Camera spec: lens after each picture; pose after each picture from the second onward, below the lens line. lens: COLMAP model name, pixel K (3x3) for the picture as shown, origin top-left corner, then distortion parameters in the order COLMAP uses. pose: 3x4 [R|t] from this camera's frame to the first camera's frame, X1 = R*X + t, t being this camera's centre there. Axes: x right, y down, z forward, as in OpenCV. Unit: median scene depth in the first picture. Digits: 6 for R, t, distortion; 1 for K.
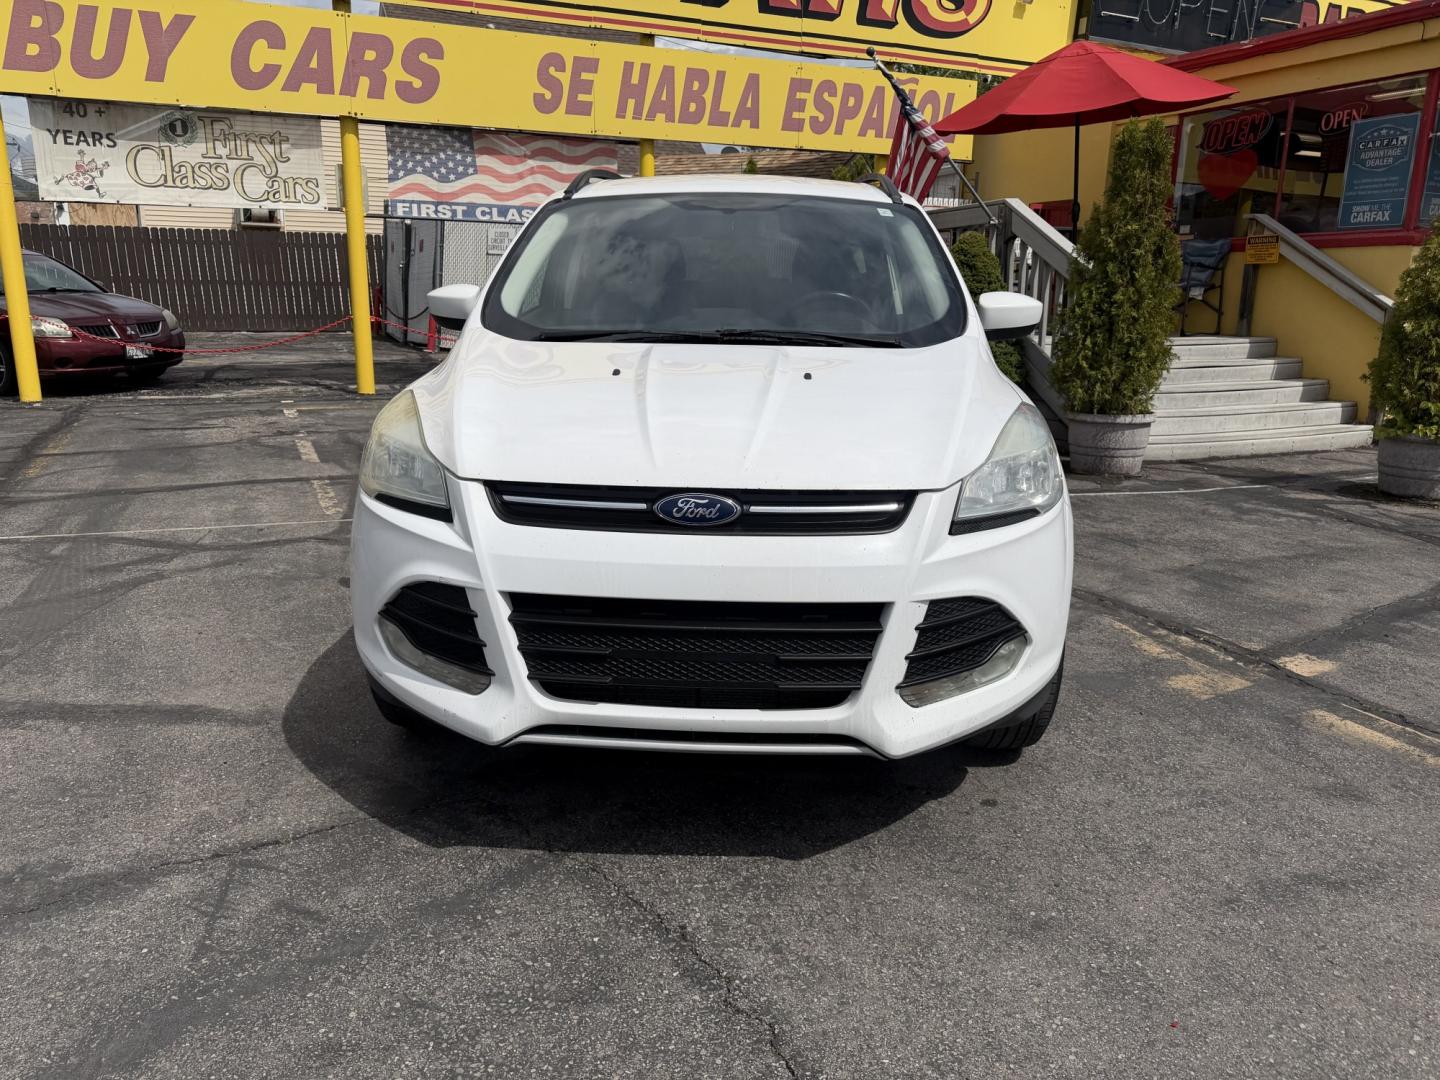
lens RADIAL K [[1023.9, 0, 726.0], [0, 1023.9, 537.3], [0, 0, 1]] dist [0.016405, -0.021110]
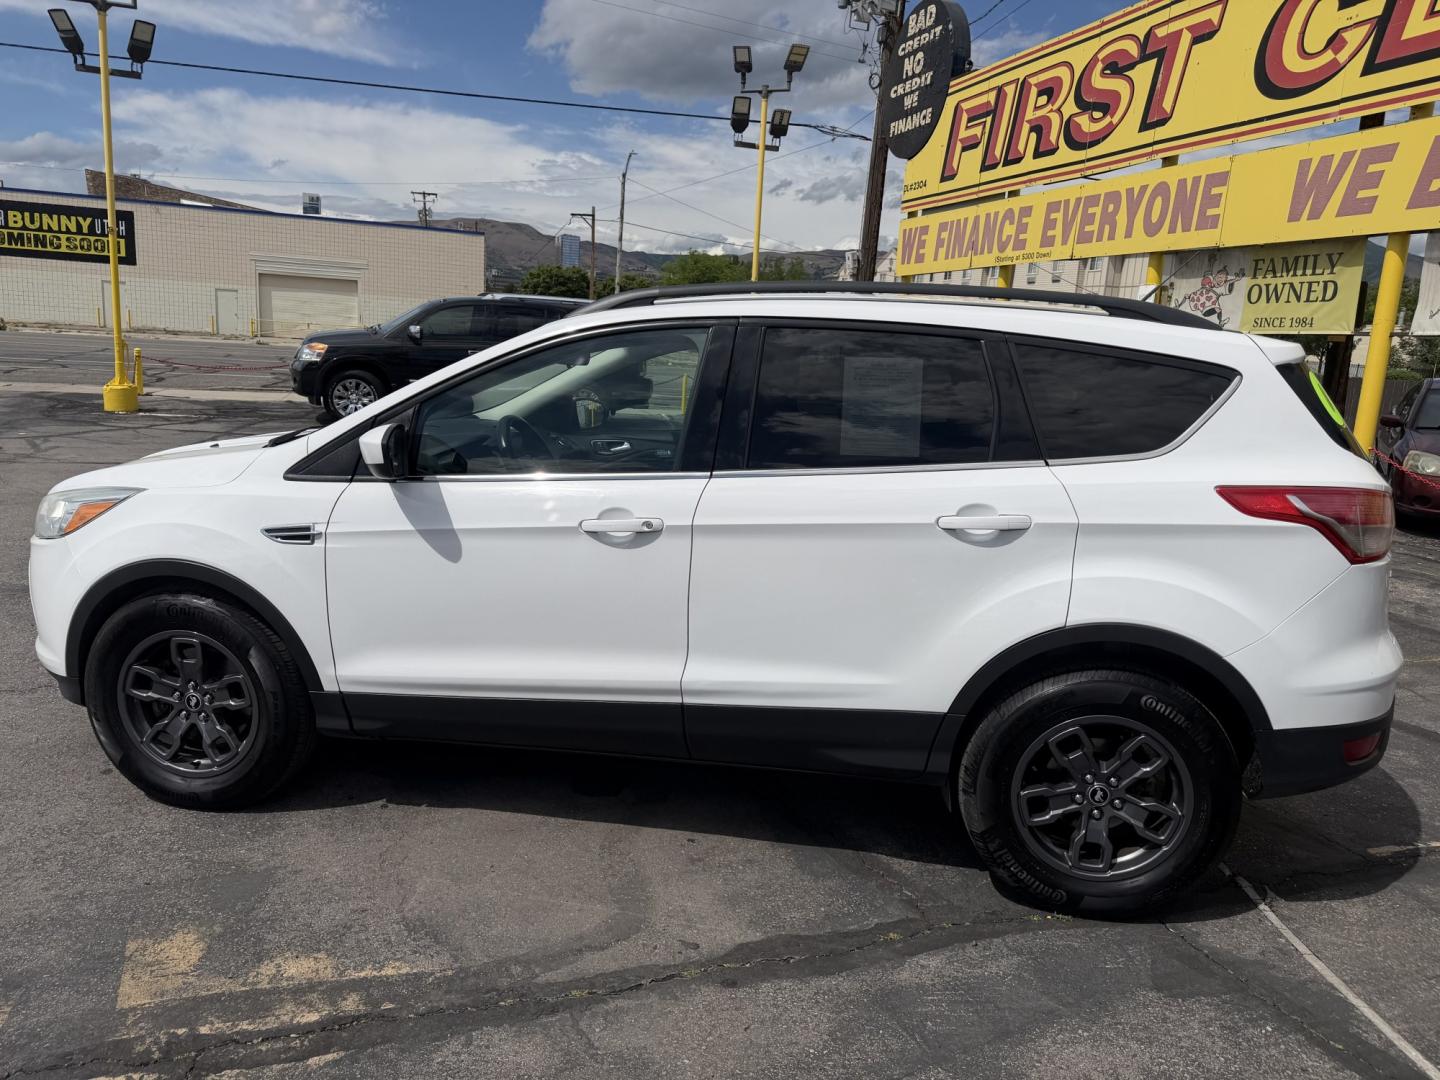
lens RADIAL K [[1026.9, 0, 718.6], [0, 1026.9, 542.7], [0, 0, 1]] dist [0.011809, -0.014500]
pose [[-0.119671, 0.173267, -0.977577, 0.562845], [-0.293736, 0.934392, 0.201571, -0.206046], [0.948366, 0.311272, -0.060925, 0.692973]]
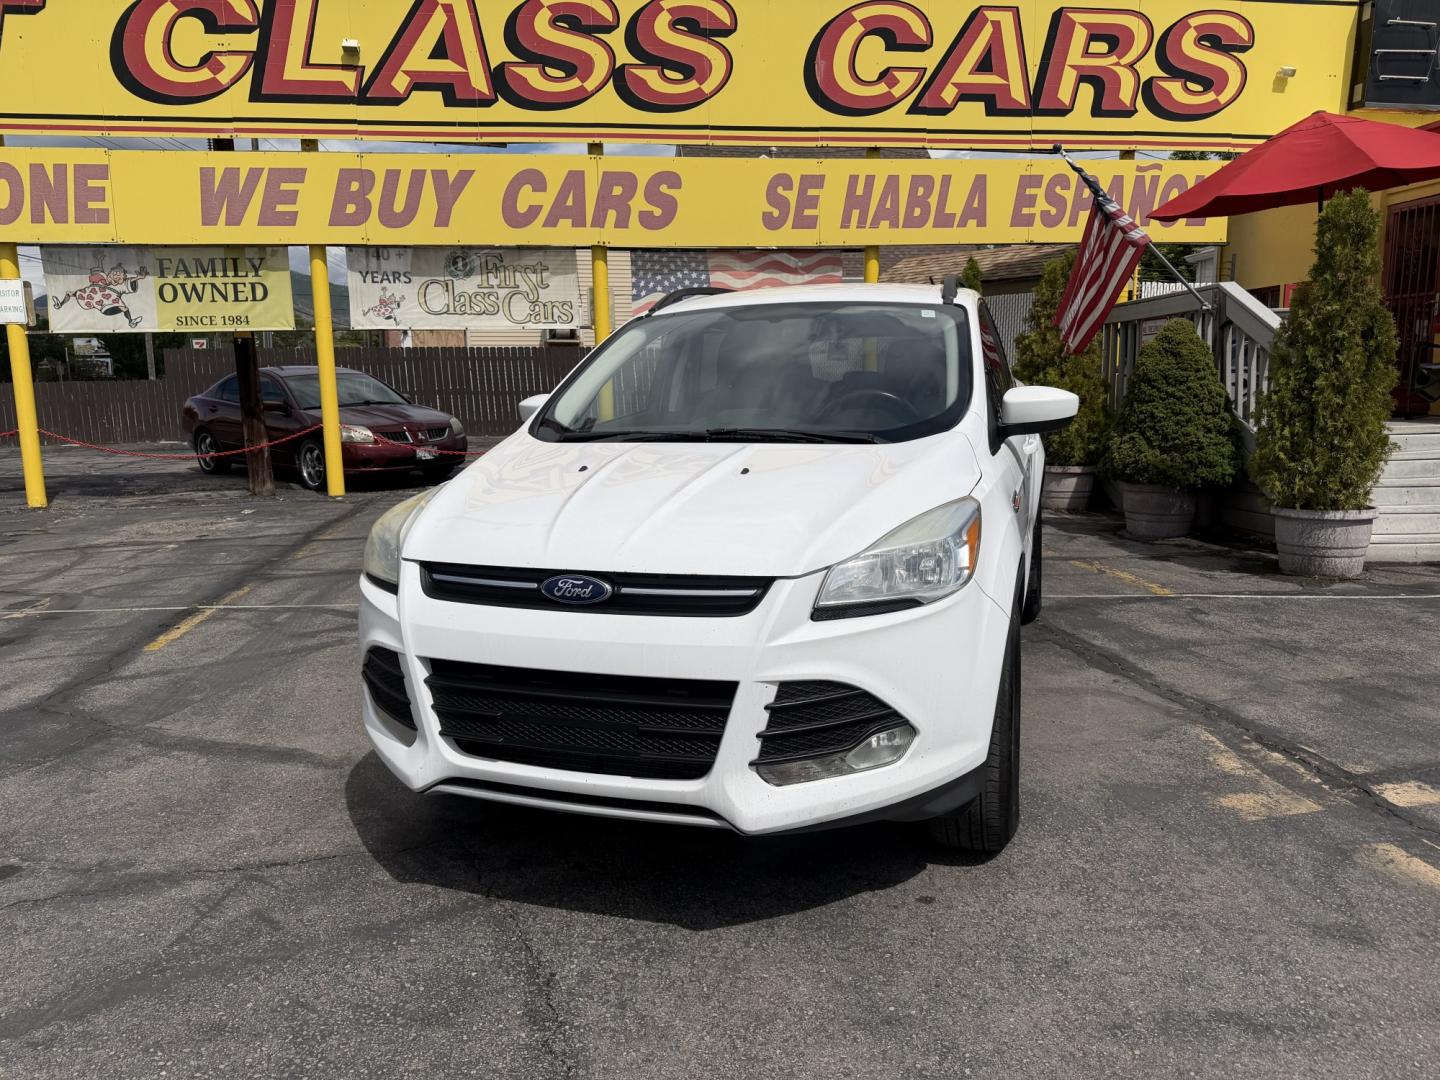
lens RADIAL K [[1023.3, 0, 733.4], [0, 1023.3, 542.3], [0, 0, 1]] dist [0.031081, -0.040415]
pose [[0.960413, 0.012916, -0.278281, 0.139628], [-0.037024, 0.995981, -0.081551, 0.001966], [0.276110, 0.088625, 0.957031, -0.009695]]
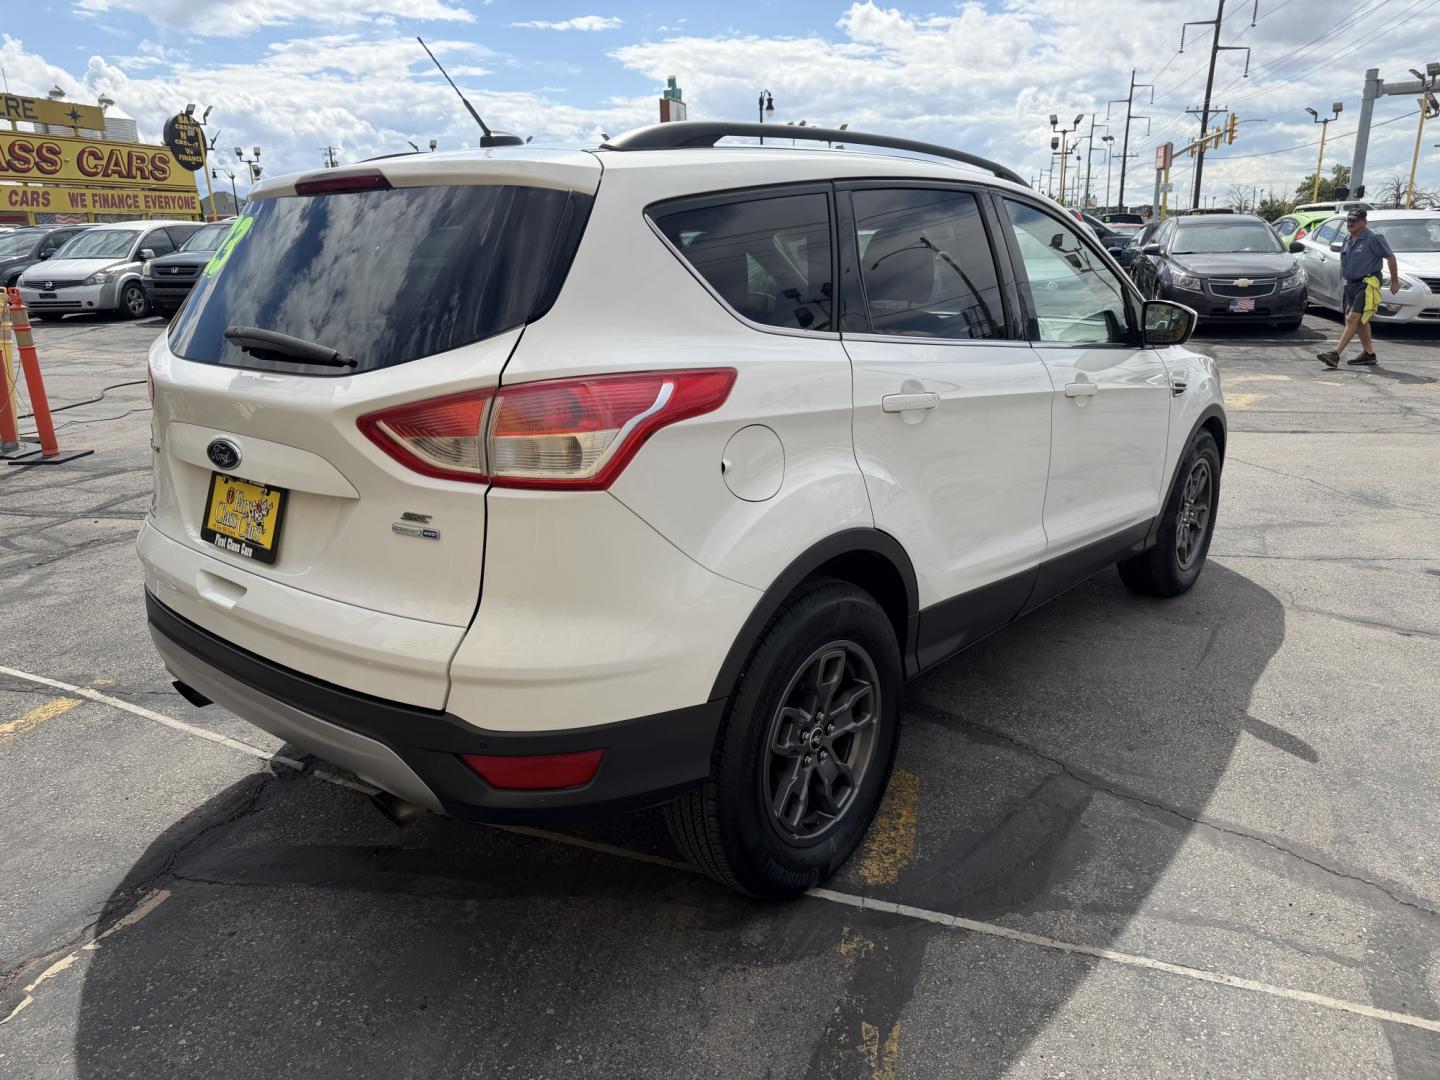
lens RADIAL K [[1020.0, 0, 714.1], [0, 1020.0, 539.9], [0, 0, 1]] dist [0.001122, -0.003529]
pose [[-0.781491, -0.180340, 0.597285, -0.296466], [0.150712, 0.874401, 0.461204, -0.303583], [-0.605440, 0.450445, -0.656157, 1.080212]]
